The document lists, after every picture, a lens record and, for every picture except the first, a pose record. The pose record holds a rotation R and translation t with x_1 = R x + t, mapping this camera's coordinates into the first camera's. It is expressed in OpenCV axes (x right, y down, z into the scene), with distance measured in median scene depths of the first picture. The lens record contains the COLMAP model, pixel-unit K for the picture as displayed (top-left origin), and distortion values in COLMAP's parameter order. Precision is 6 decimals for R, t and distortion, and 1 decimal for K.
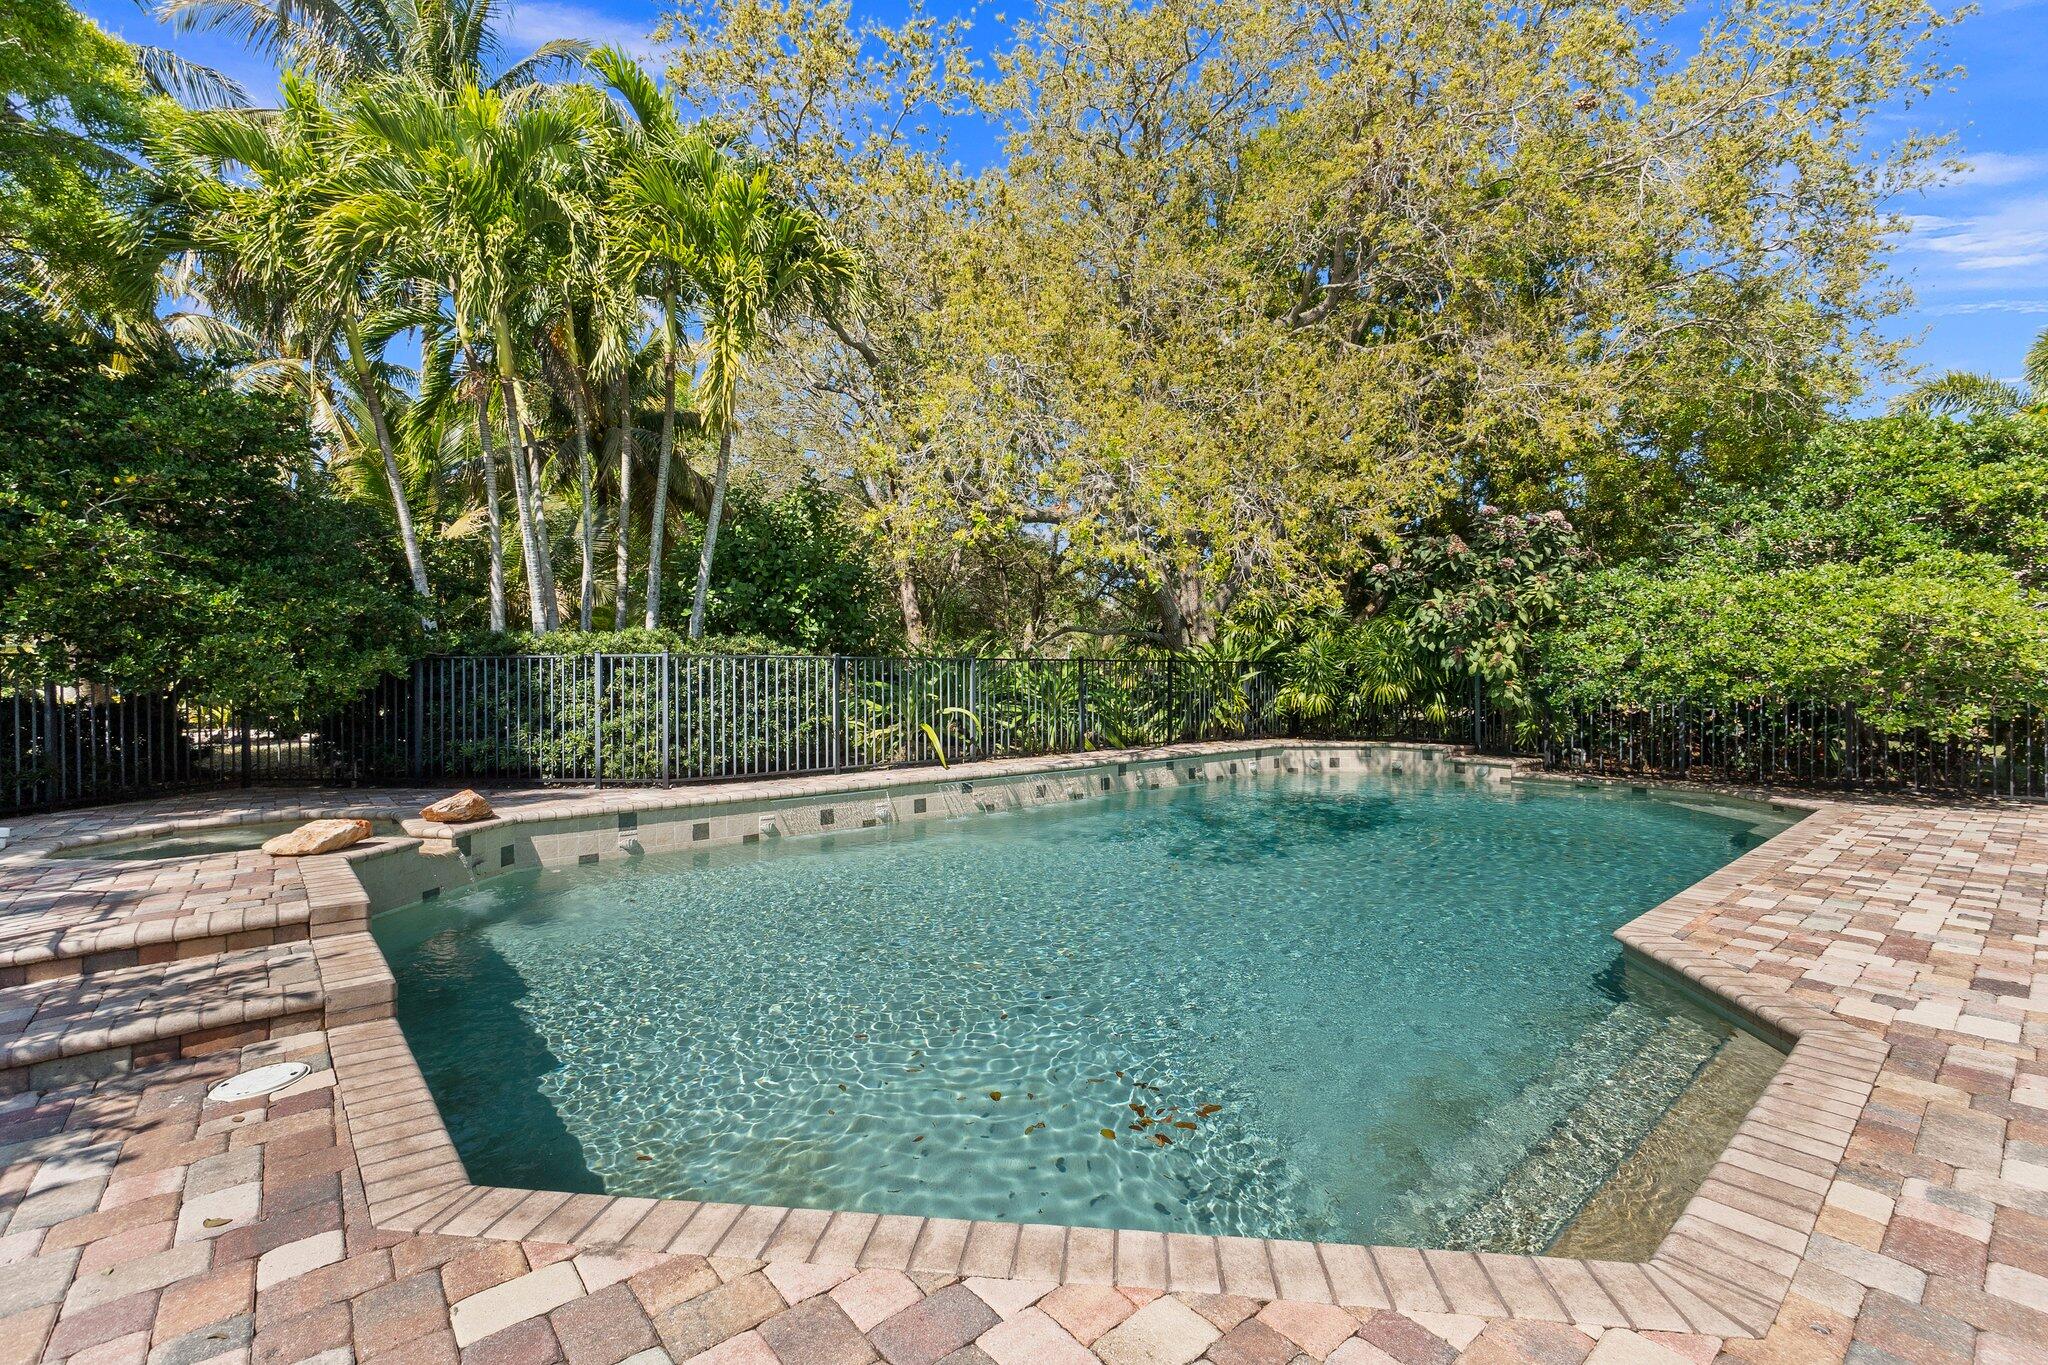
lens RADIAL K [[897.5, 0, 1032.9], [0, 897.5, 697.9], [0, 0, 1]] dist [-0.002105, -0.000289]
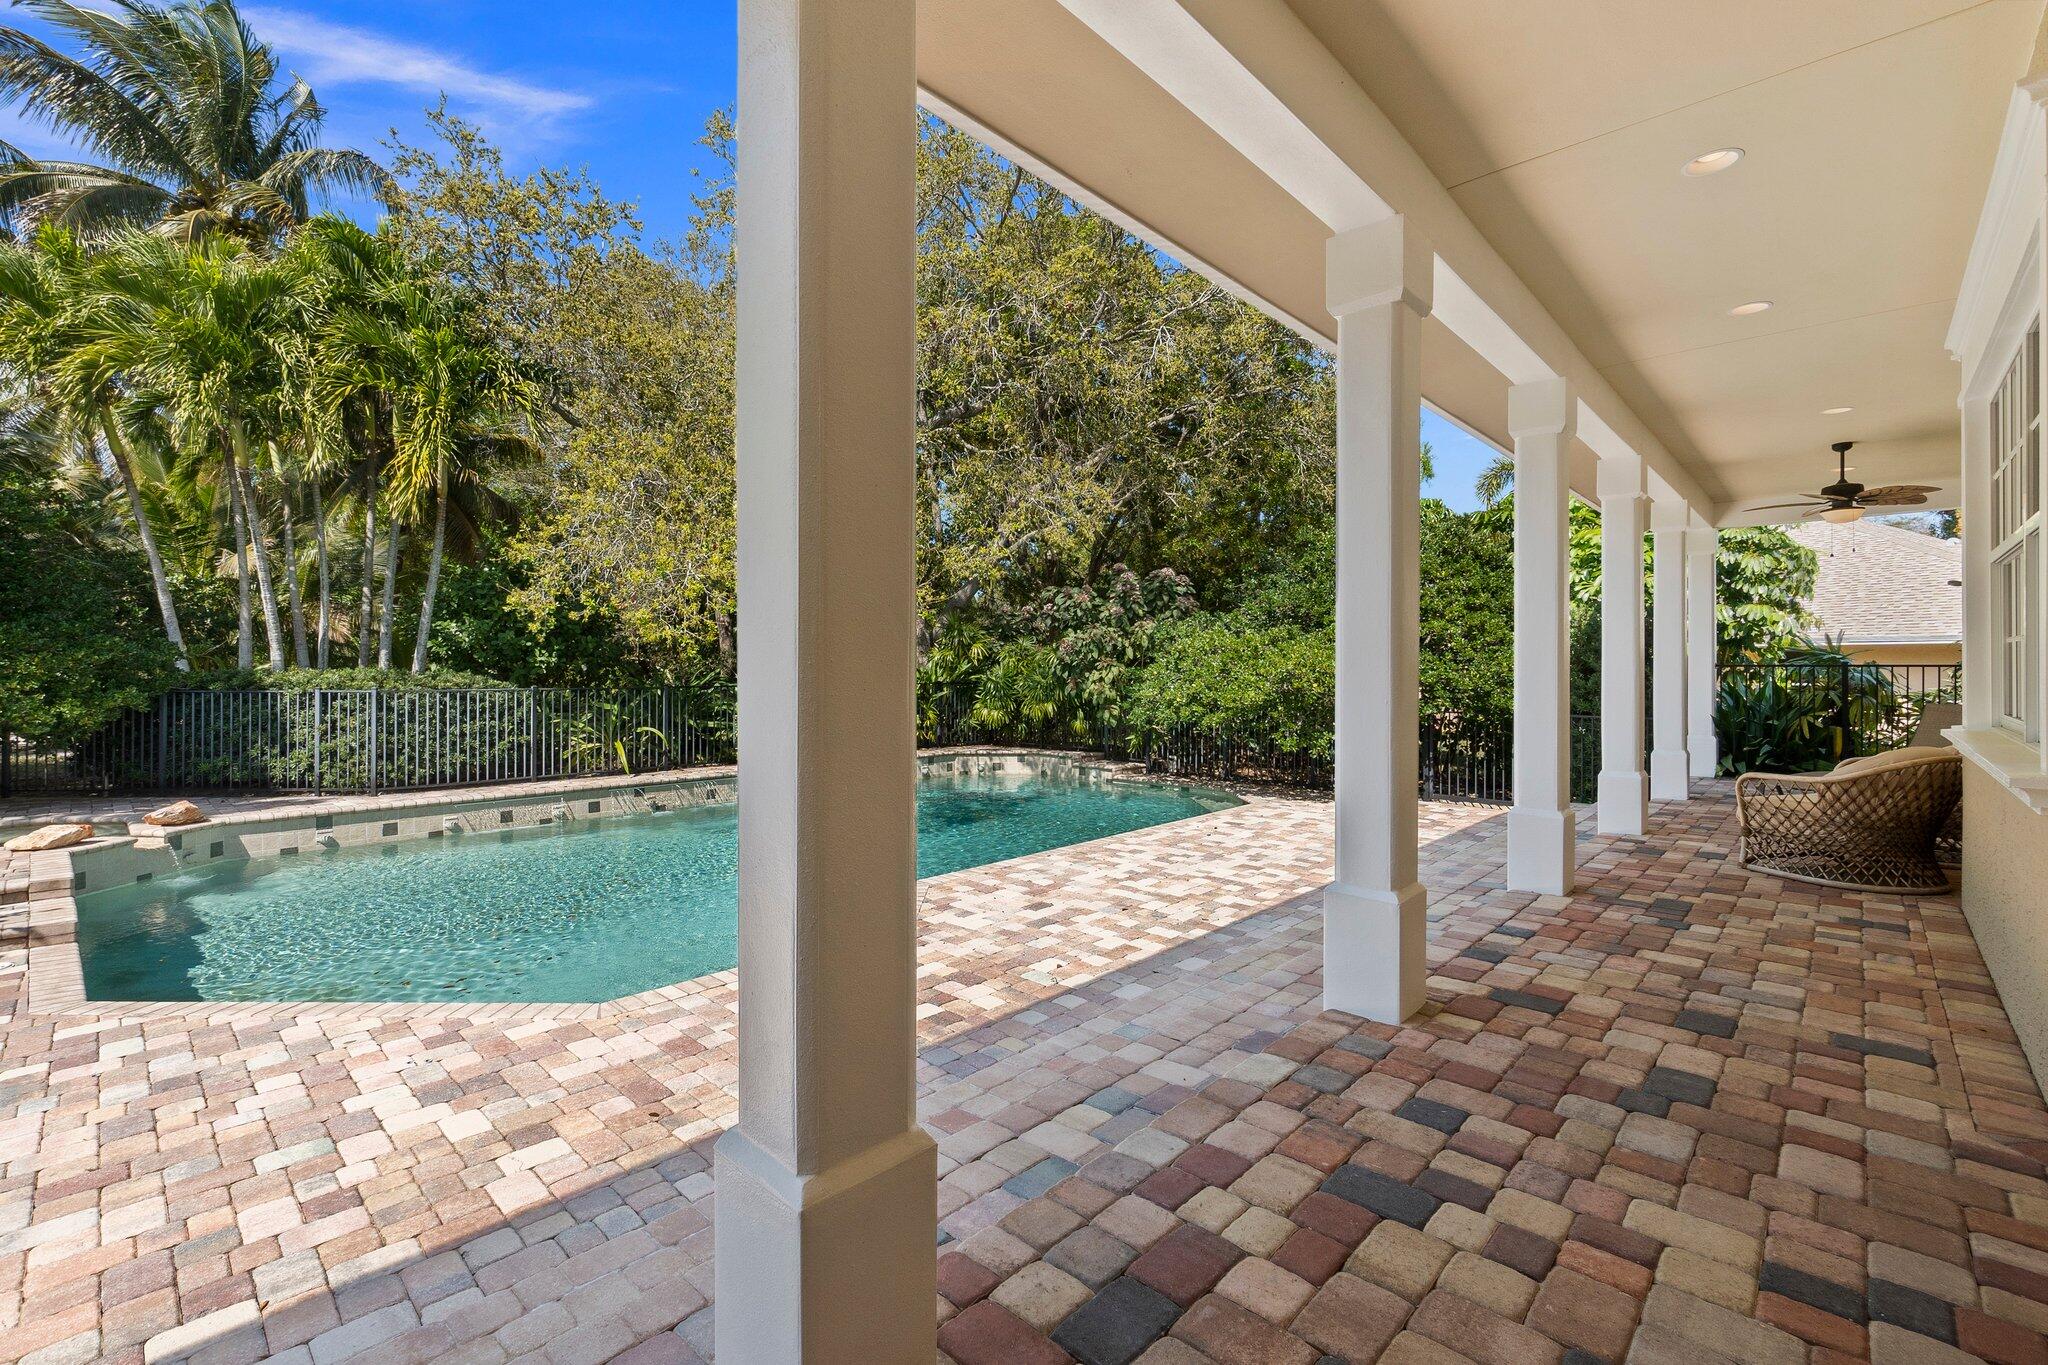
lens RADIAL K [[901.0, 0, 1024.0], [0, 901.0, 682.5], [0, 0, 1]] dist [-0.001775, 0.000695]
pose [[0.993851, 0.006622, 0.110528, 0.363298], [-0.006021, 0.999965, -0.005770, -0.057477], [-0.110562, 0.005069, 0.993856, -0.371147]]
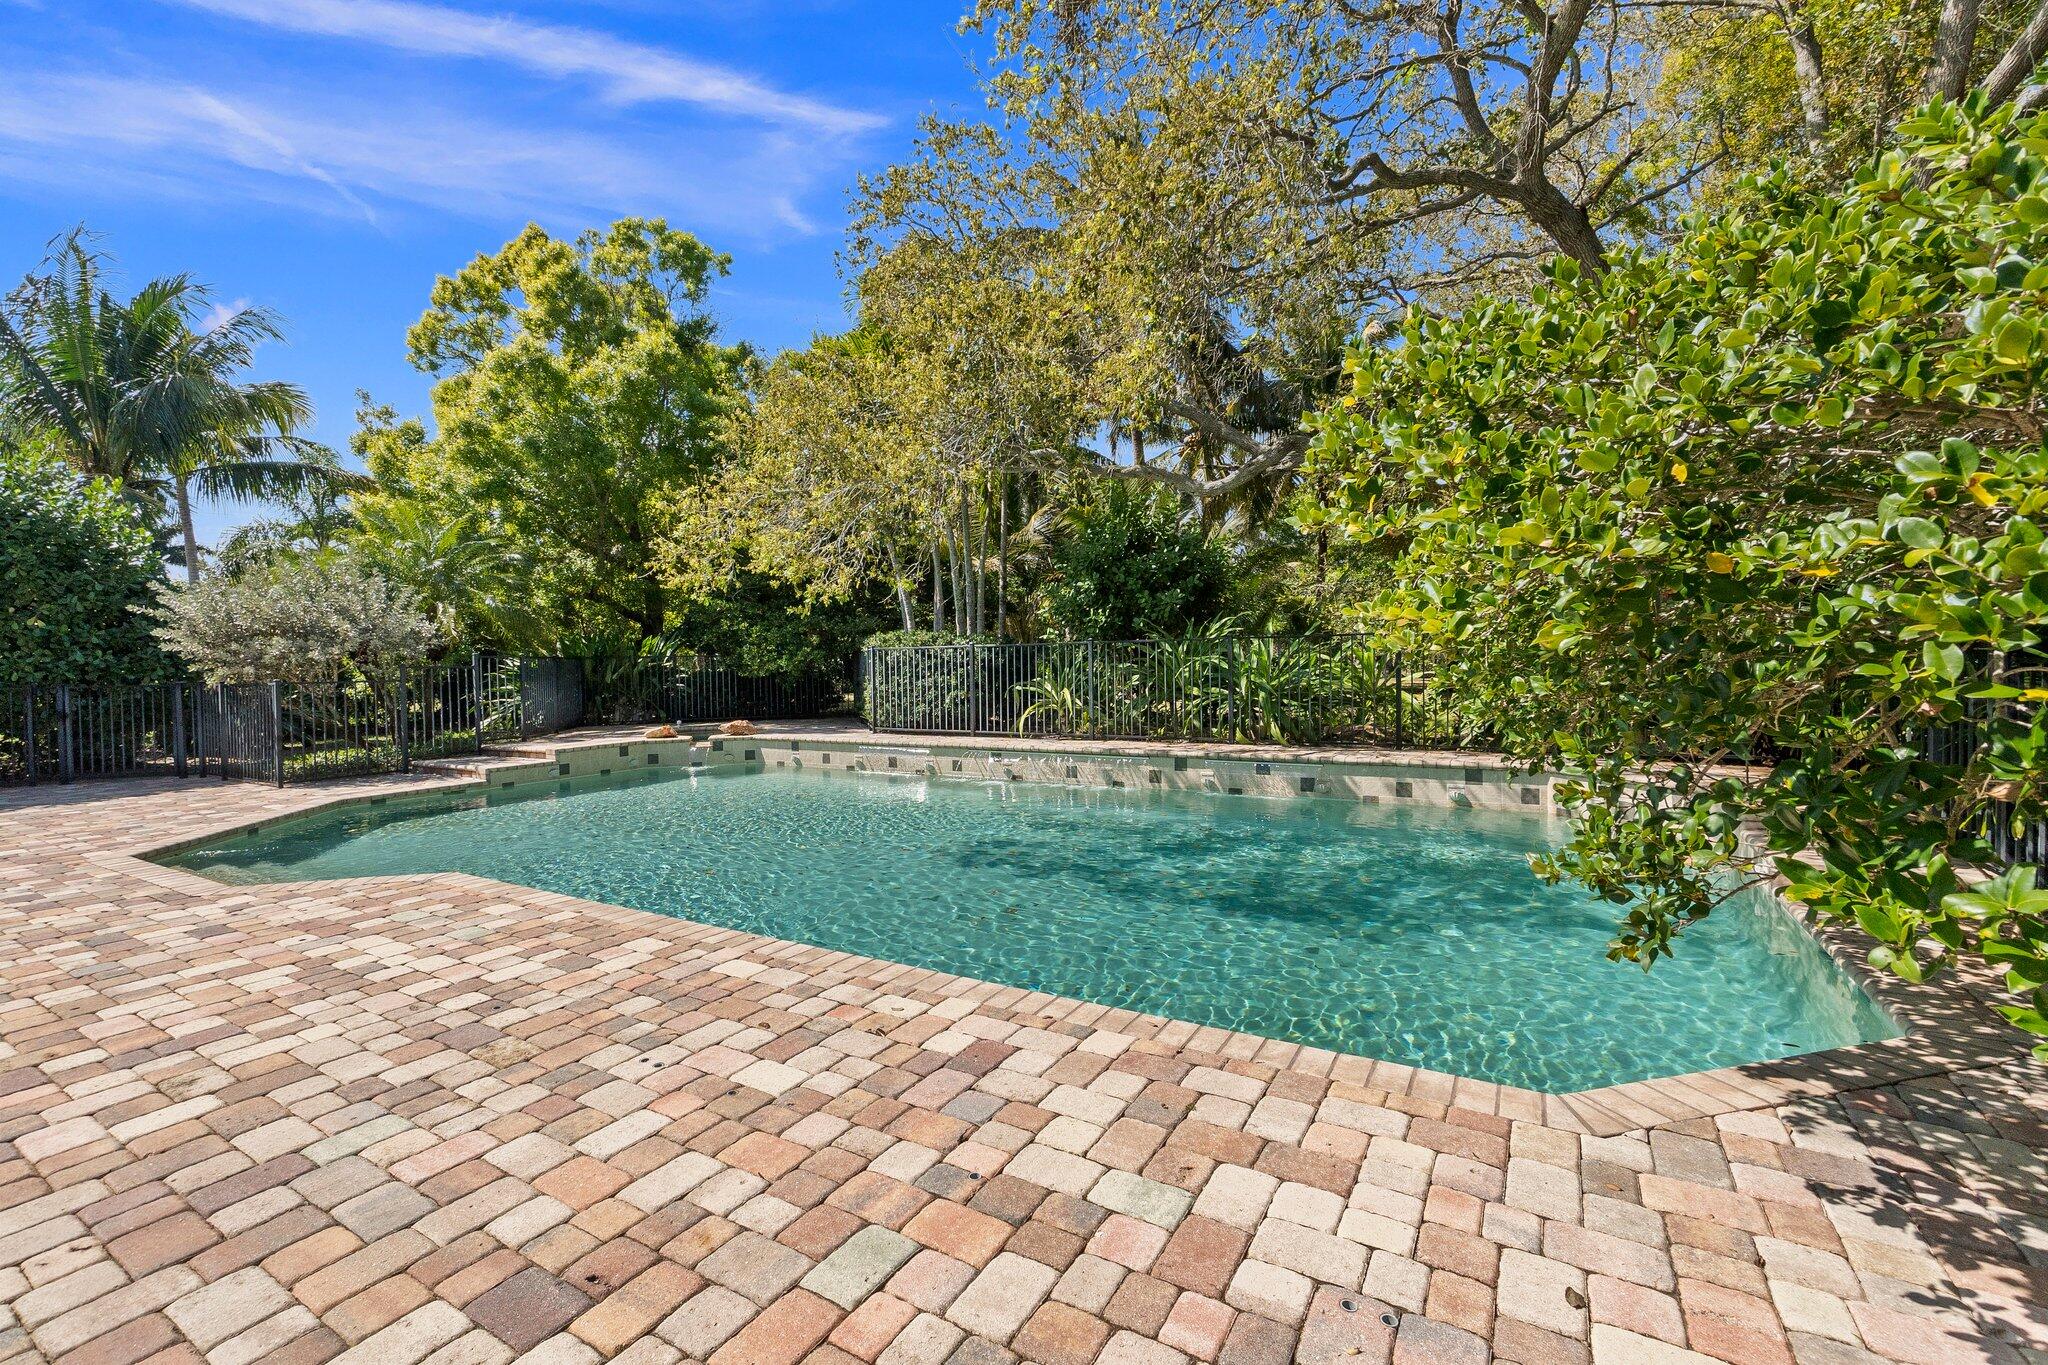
lens RADIAL K [[897.5, 0, 1032.9], [0, 897.5, 697.9], [0, 0, 1]] dist [-0.002105, -0.000289]
pose [[0.335619, 0.055187, -0.940380, 1.170314], [-0.000919, 0.998301, 0.058258, -0.052843], [0.941998, -0.018688, 0.335099, 0.722601]]
